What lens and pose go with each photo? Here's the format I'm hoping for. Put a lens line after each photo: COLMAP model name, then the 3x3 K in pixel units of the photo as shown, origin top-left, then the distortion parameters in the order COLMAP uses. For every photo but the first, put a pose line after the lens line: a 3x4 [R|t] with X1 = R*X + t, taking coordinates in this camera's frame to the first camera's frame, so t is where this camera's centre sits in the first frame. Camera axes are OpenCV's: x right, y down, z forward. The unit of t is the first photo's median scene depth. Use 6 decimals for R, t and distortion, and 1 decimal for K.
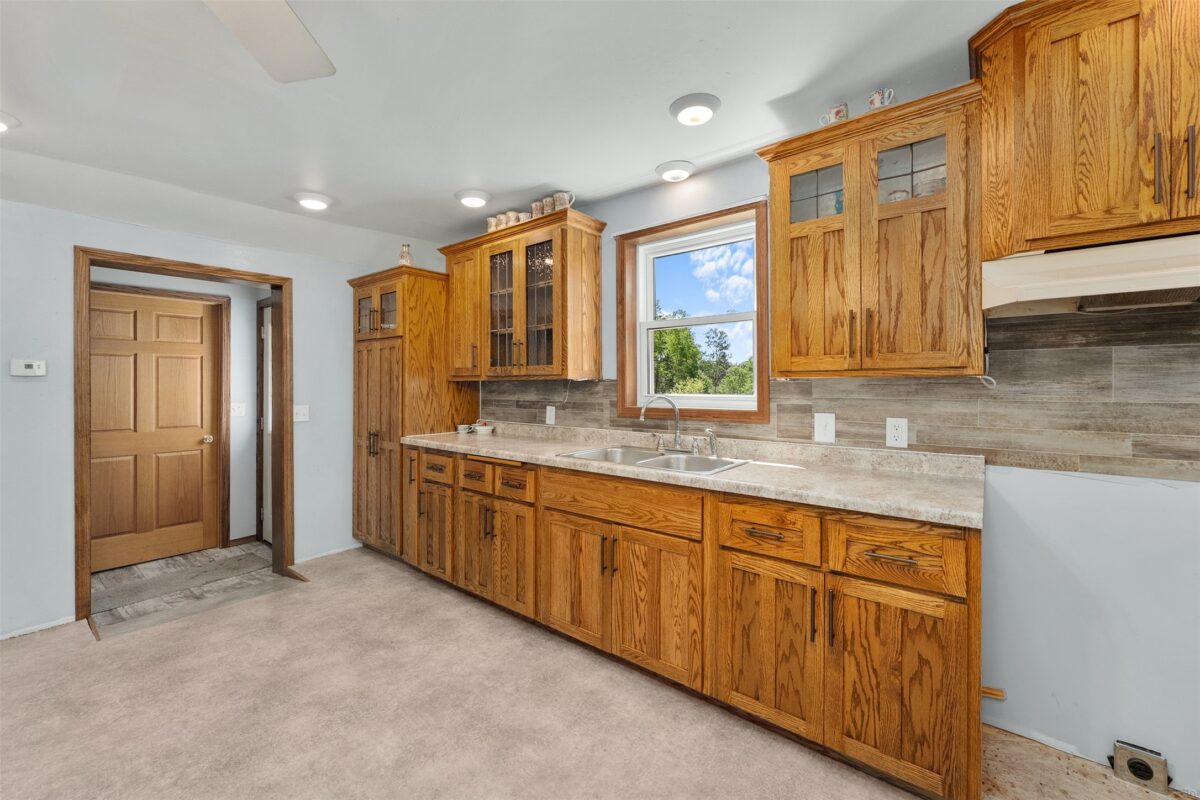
lens RADIAL K [[482.9, 0, 601.0], [0, 482.9, 385.5], [0, 0, 1]] dist [-0.003976, 0.000386]
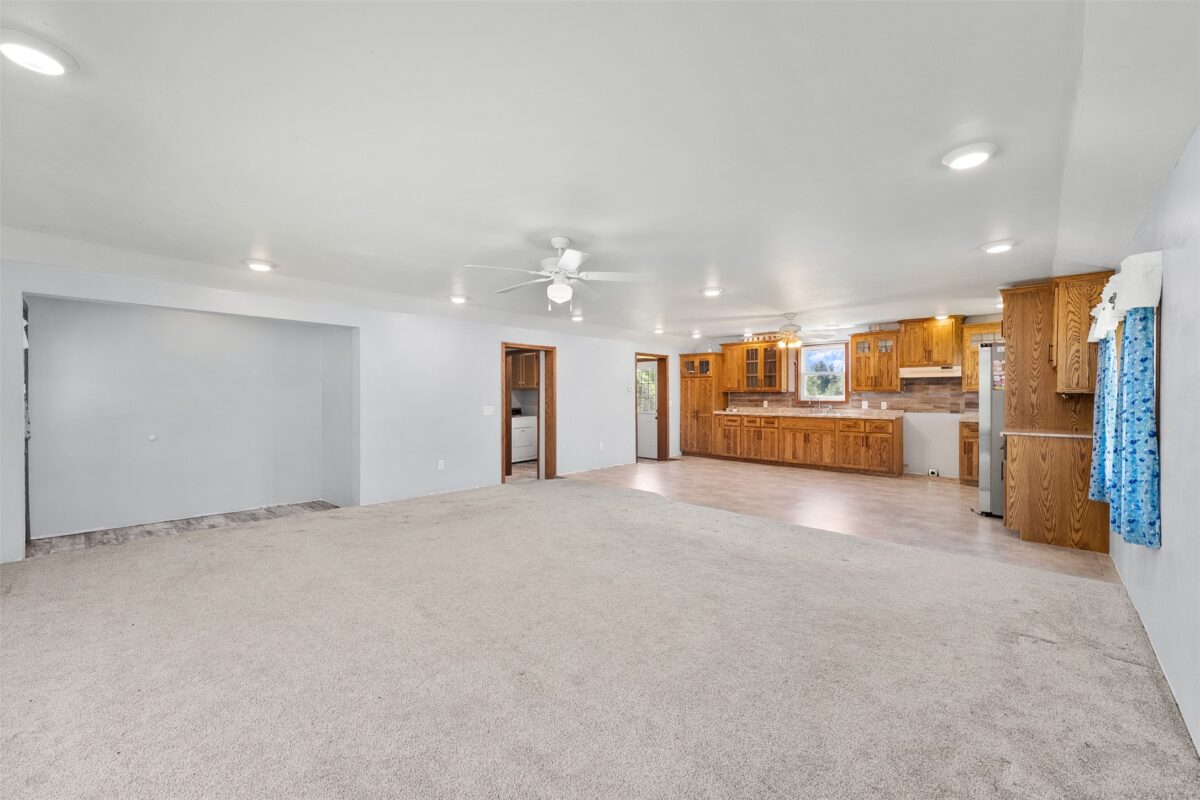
lens RADIAL K [[482.9, 0, 595.6], [0, 482.9, 397.5], [0, 0, 1]] dist [-0.003976, 0.000386]
pose [[0.997449, 0.000619, -0.071381, -1.191171], [-0.000133, 0.999977, 0.006816, 0.004258], [0.071383, -0.006790, 0.997426, -2.535327]]
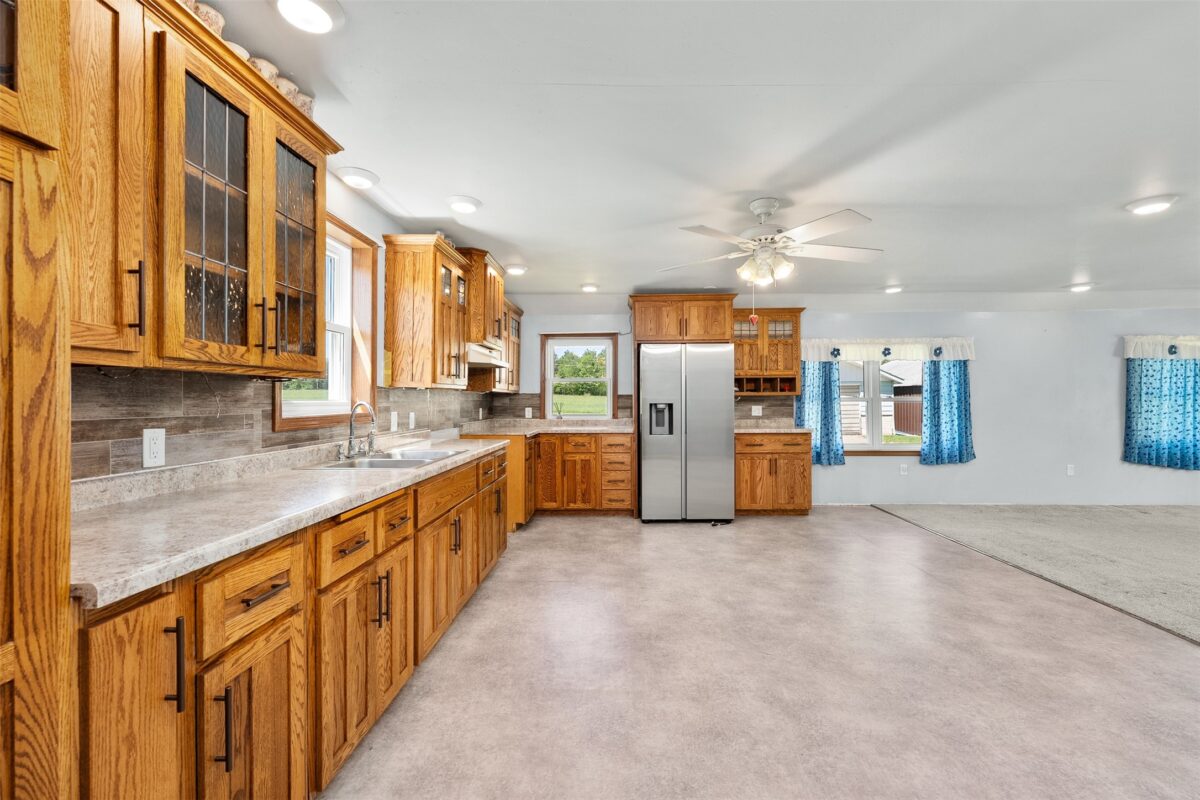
lens RADIAL K [[495.5, 0, 599.7], [0, 495.5, 402.2], [0, 0, 1]] dist [-0.002591, -0.001302]
pose [[-0.595787, -0.004057, 0.803132, -0.995791], [-0.000693, 0.999989, 0.004537, 0.019248], [-0.803142, 0.002146, -0.595784, 1.236020]]
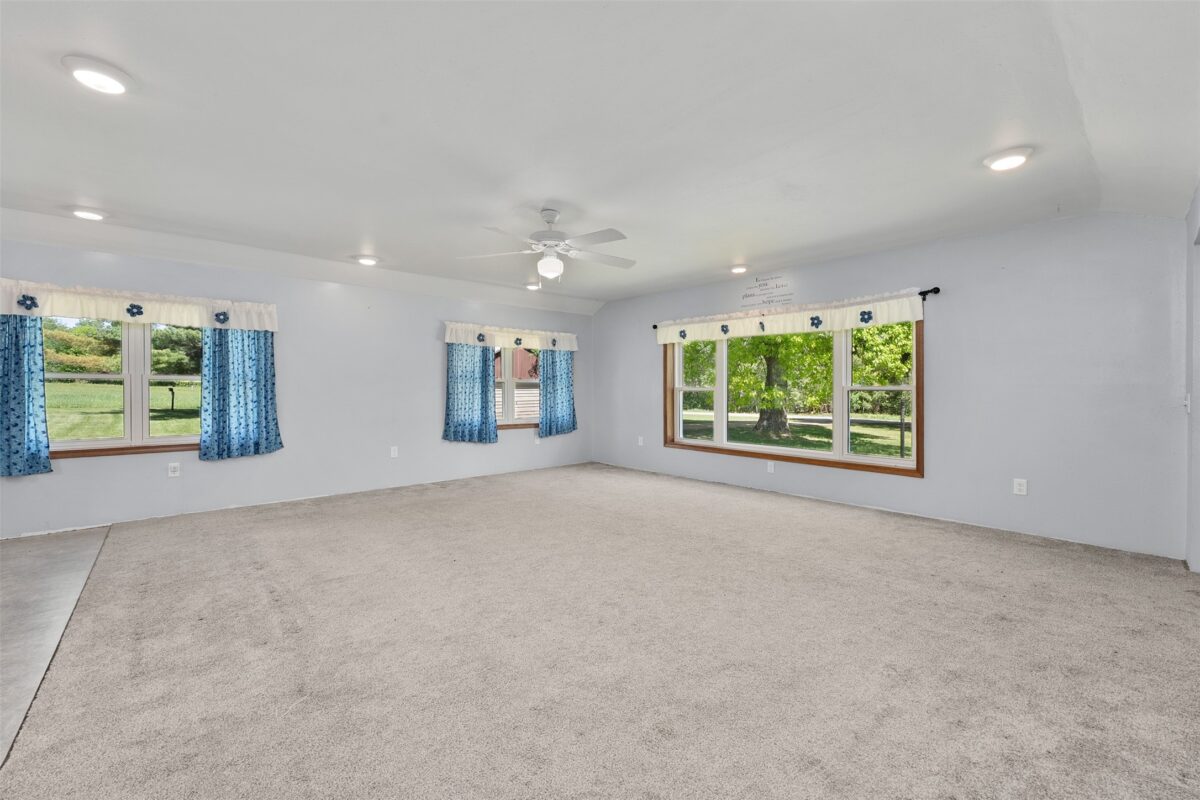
lens RADIAL K [[482.9, 0, 595.0], [0, 482.9, 389.0], [0, 0, 1]] dist [-0.003976, 0.000386]
pose [[-0.985922, -0.002952, 0.167179, -1.737386], [-0.003871, 0.999979, -0.005174, 0.062647], [-0.167160, -0.005748, -0.985913, 0.143028]]
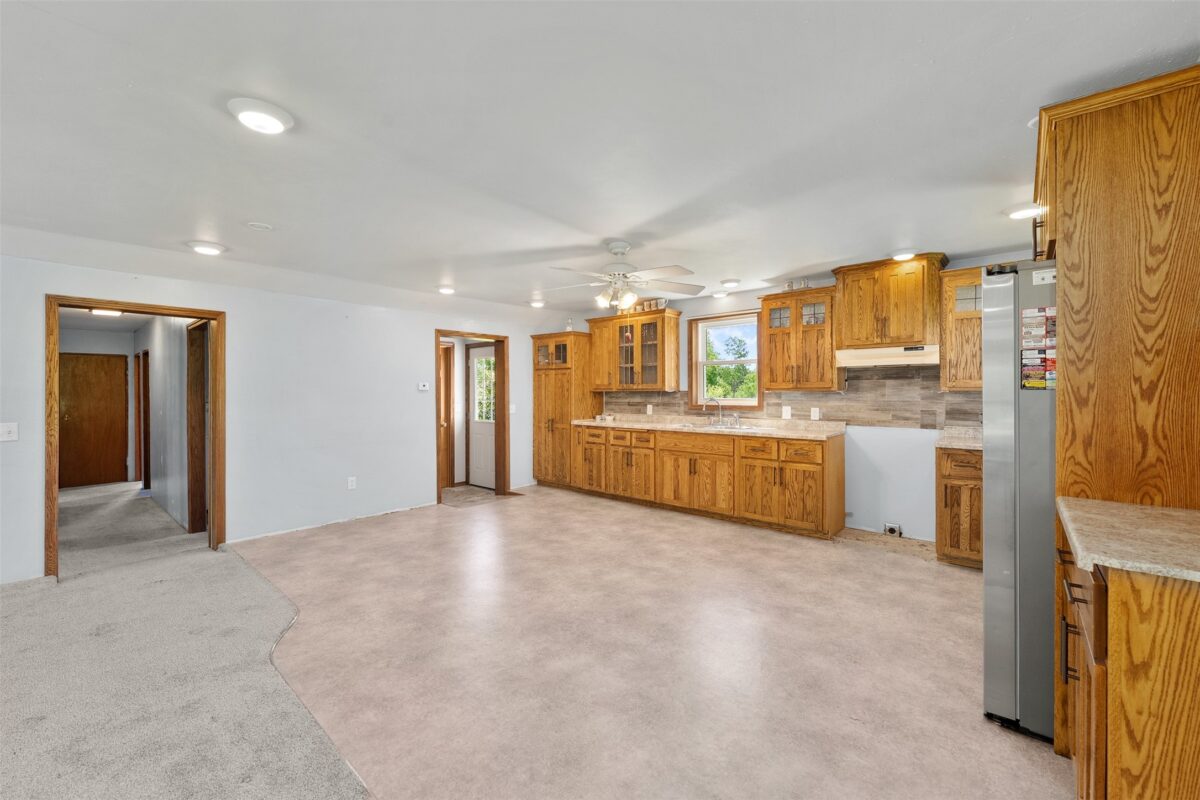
lens RADIAL K [[482.9, 0, 599.7], [0, 482.9, 394.6], [0, 0, 1]] dist [-0.003976, 0.000386]
pose [[0.999258, -0.001380, -0.038488, -0.298545], [0.001609, 0.999981, 0.005923, -0.010944], [0.038479, -0.005981, 0.999242, -1.175044]]
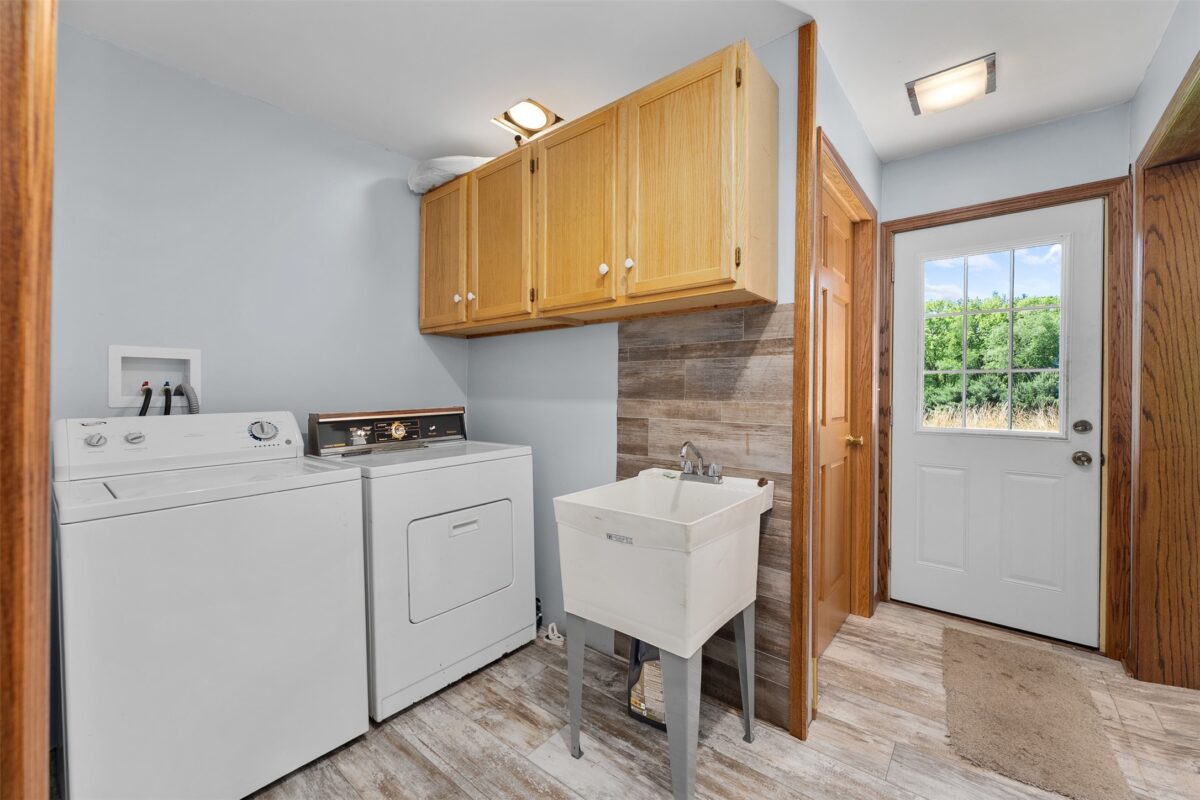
lens RADIAL K [[482.9, 0, 597.4], [0, 482.9, 395.7], [0, 0, 1]] dist [-0.003976, 0.000386]
pose [[0.999766, 0.007644, -0.020256, -1.837612], [-0.007542, 0.999959, 0.005094, 0.088154], [0.020294, -0.004940, 0.999782, 0.605321]]
